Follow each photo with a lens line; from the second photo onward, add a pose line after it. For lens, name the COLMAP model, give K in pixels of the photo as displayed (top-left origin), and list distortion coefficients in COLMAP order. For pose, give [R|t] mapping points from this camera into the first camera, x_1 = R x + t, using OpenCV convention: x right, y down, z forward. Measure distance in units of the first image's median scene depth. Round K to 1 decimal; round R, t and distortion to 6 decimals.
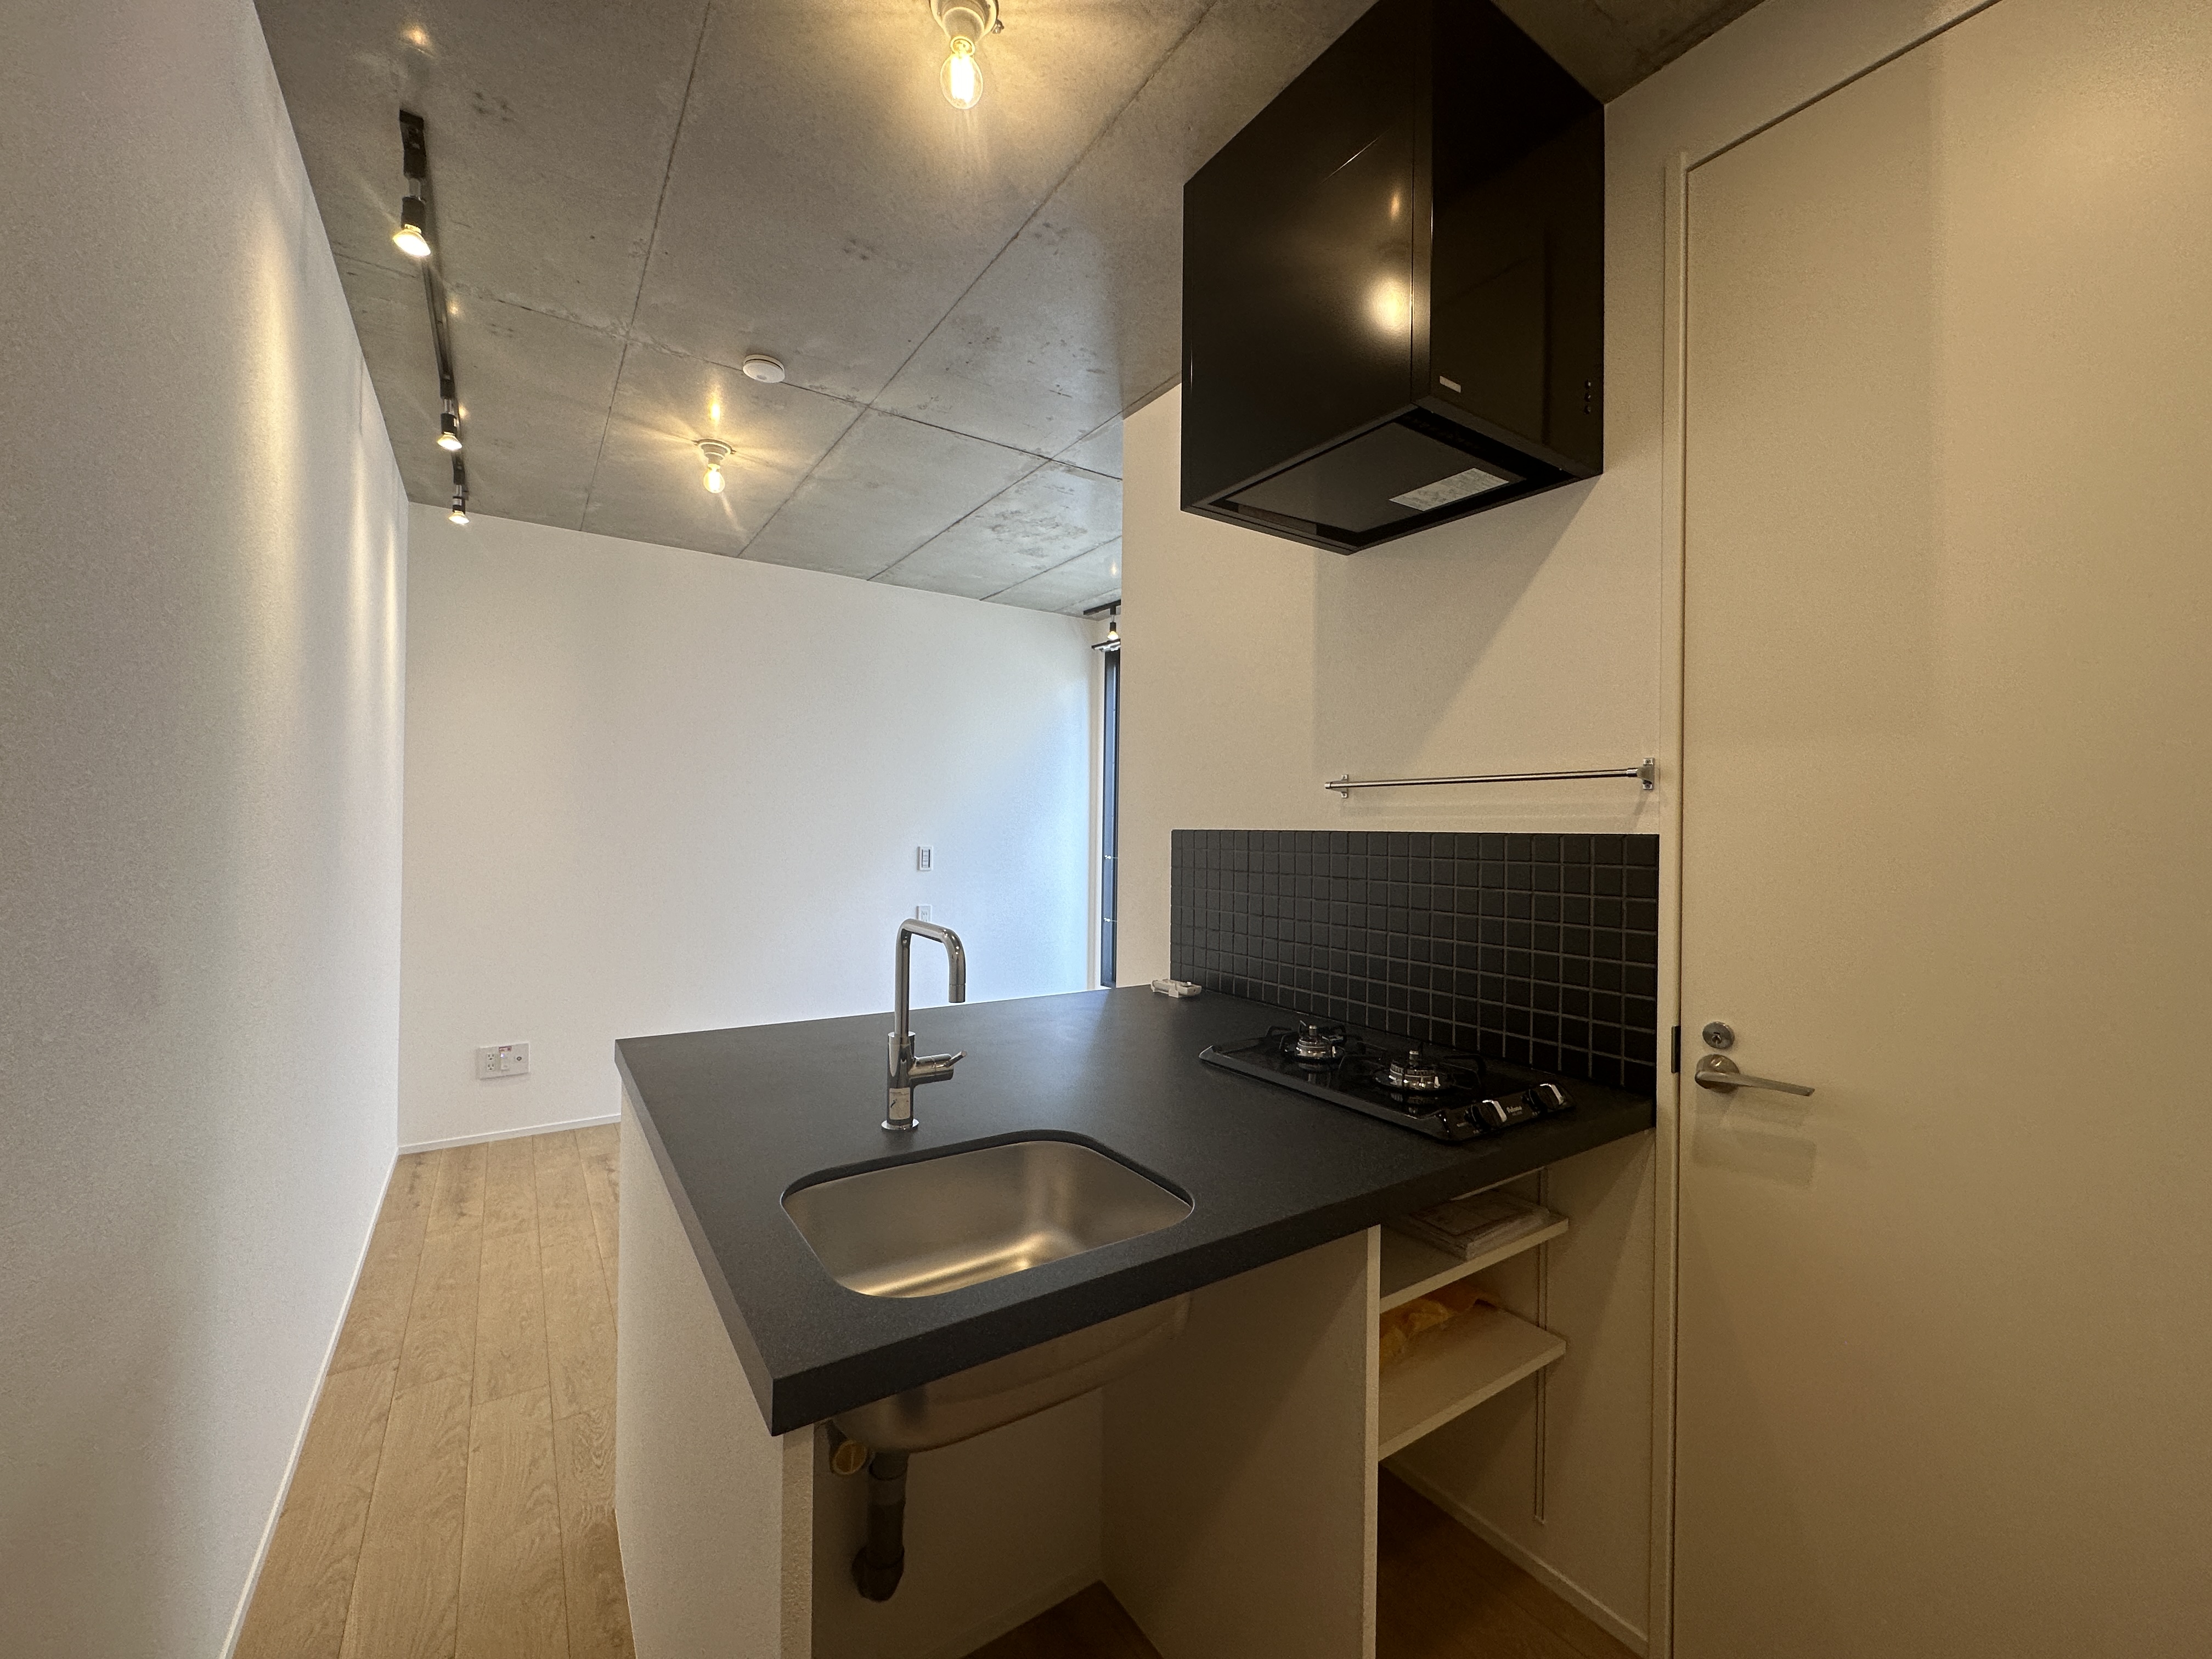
lens RADIAL K [[884.4, 0, 1109.5], [0, 884.4, 826.5], [0, 0, 1]] dist [-0.002948, 0.000815]
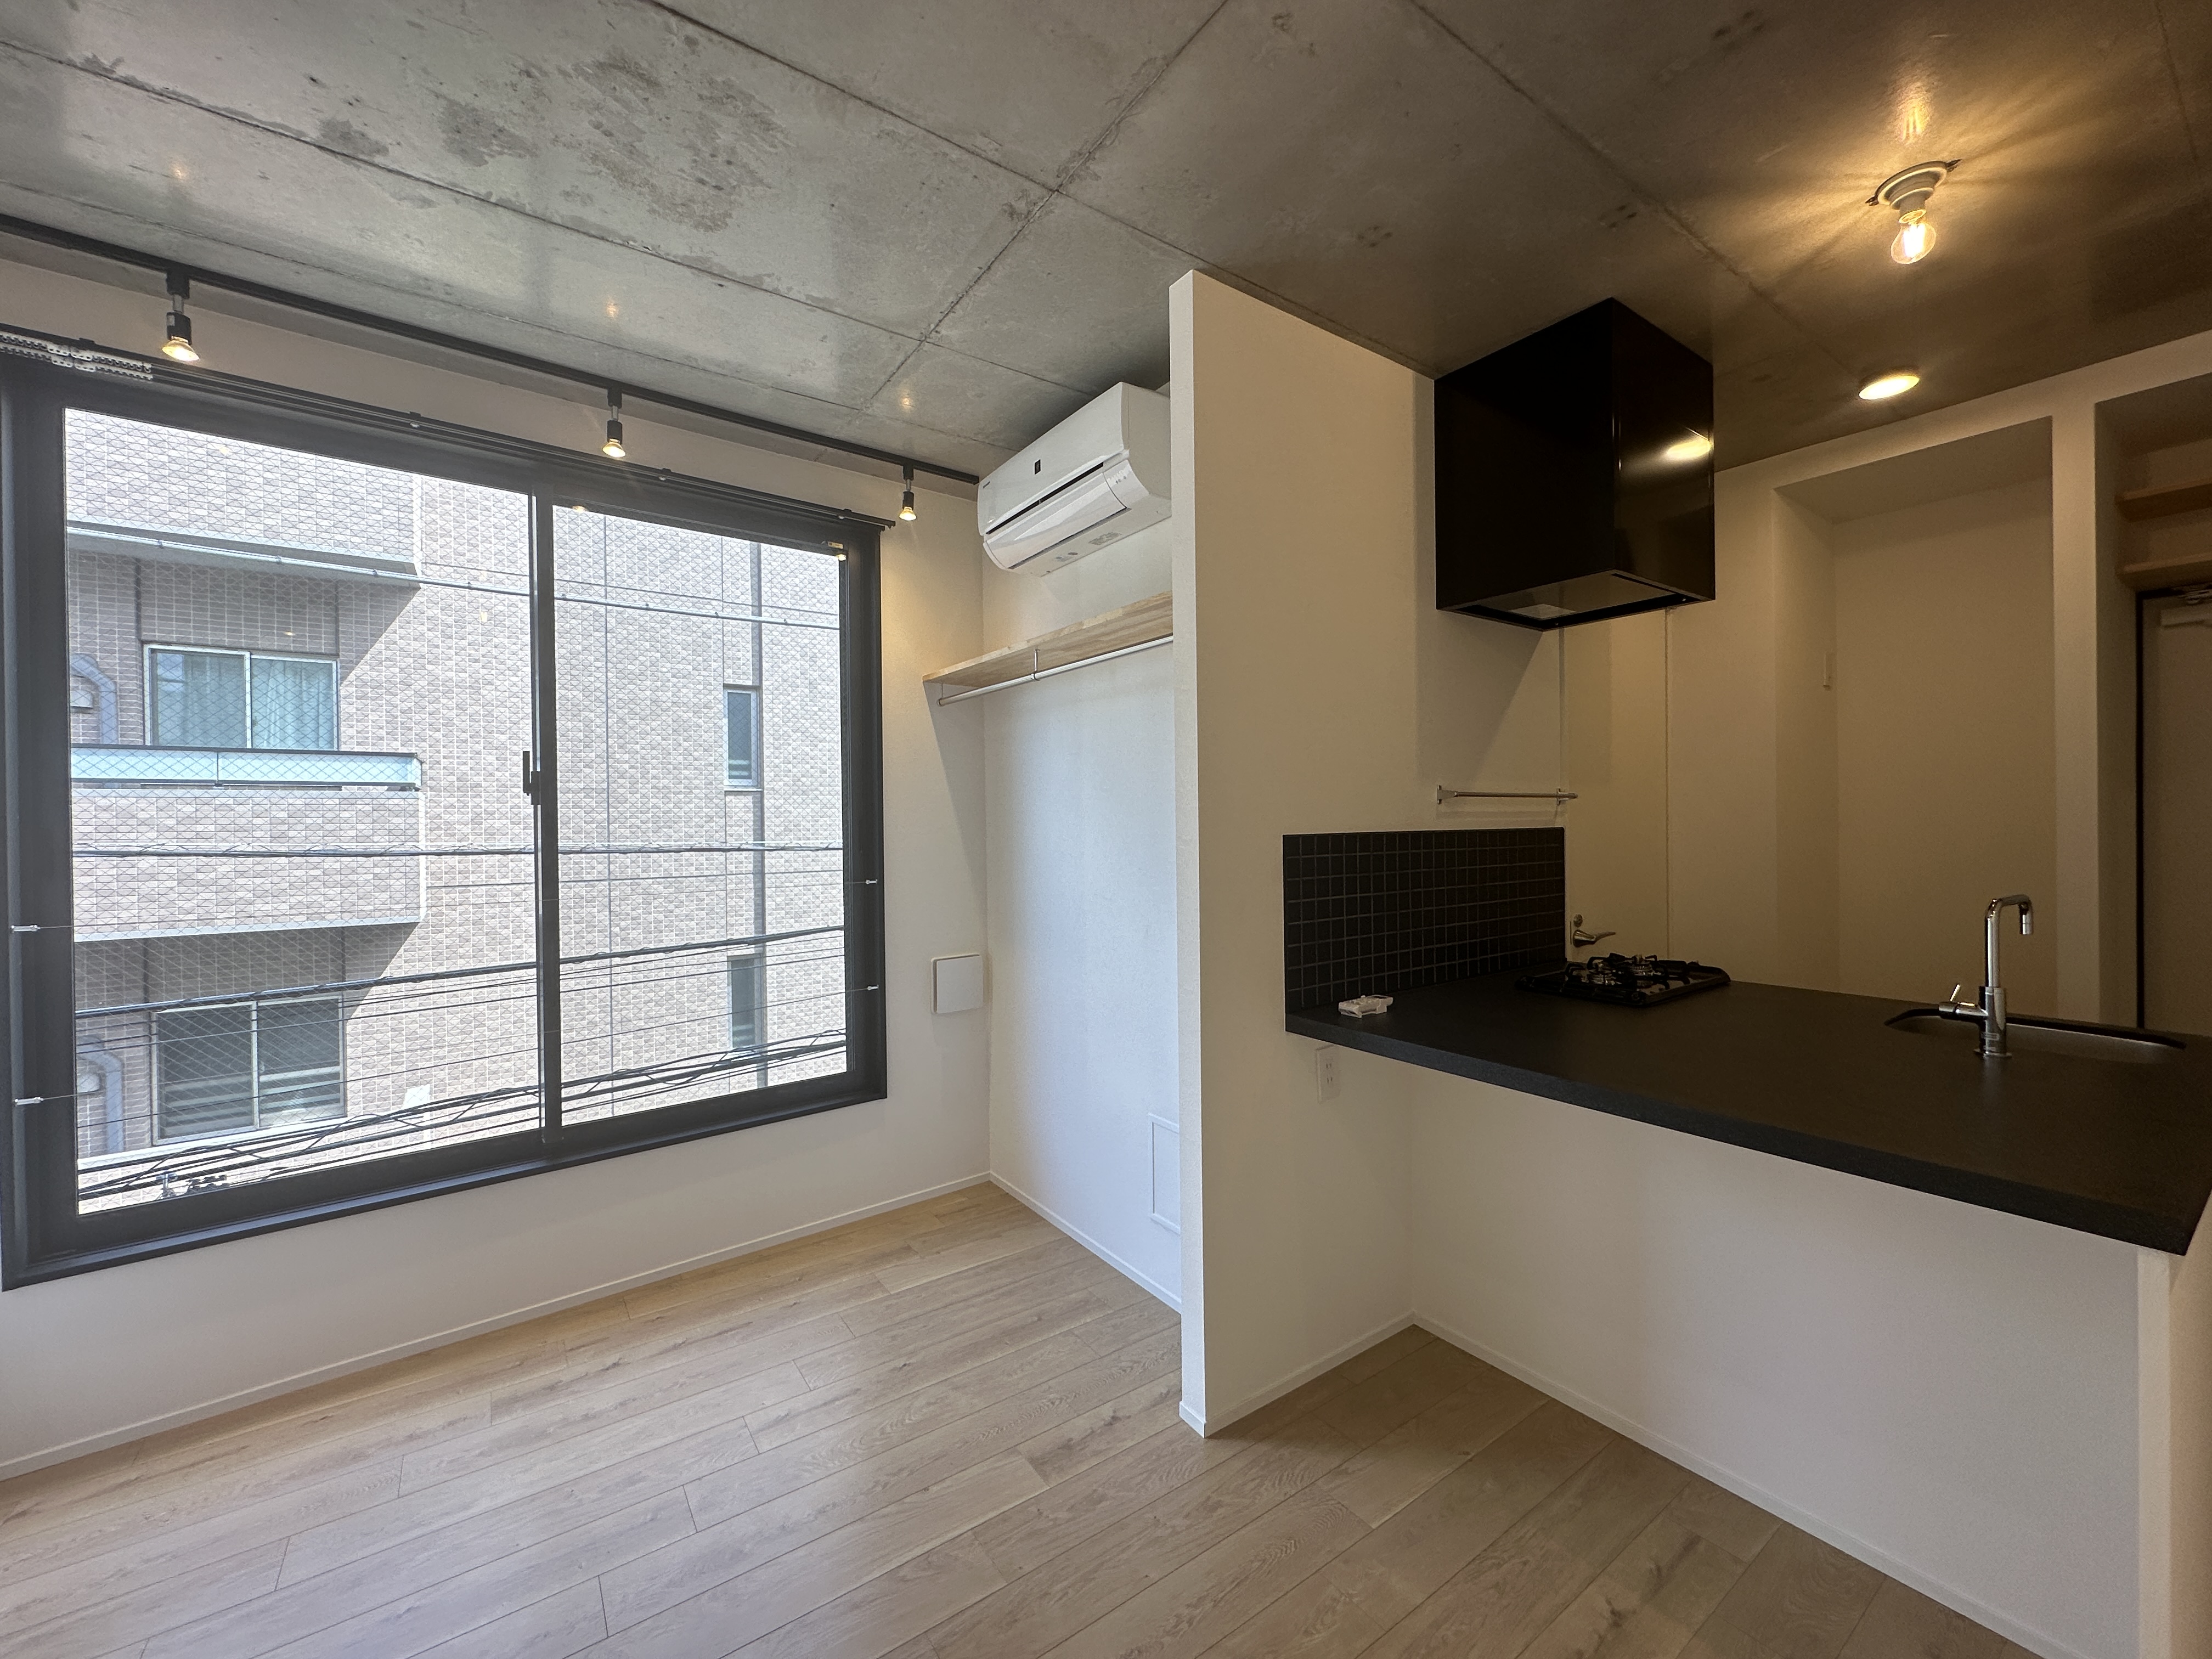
lens RADIAL K [[884.4, 0, 1106.1], [0, 884.4, 826.5], [0, 0, 1]] dist [-0.002948, 0.000815]
pose [[-0.015920, -0.019348, 0.999686, -0.860237], [0.007519, 0.999782, 0.019469, -0.024805], [-0.999845, 0.007827, -0.015772, 1.314241]]
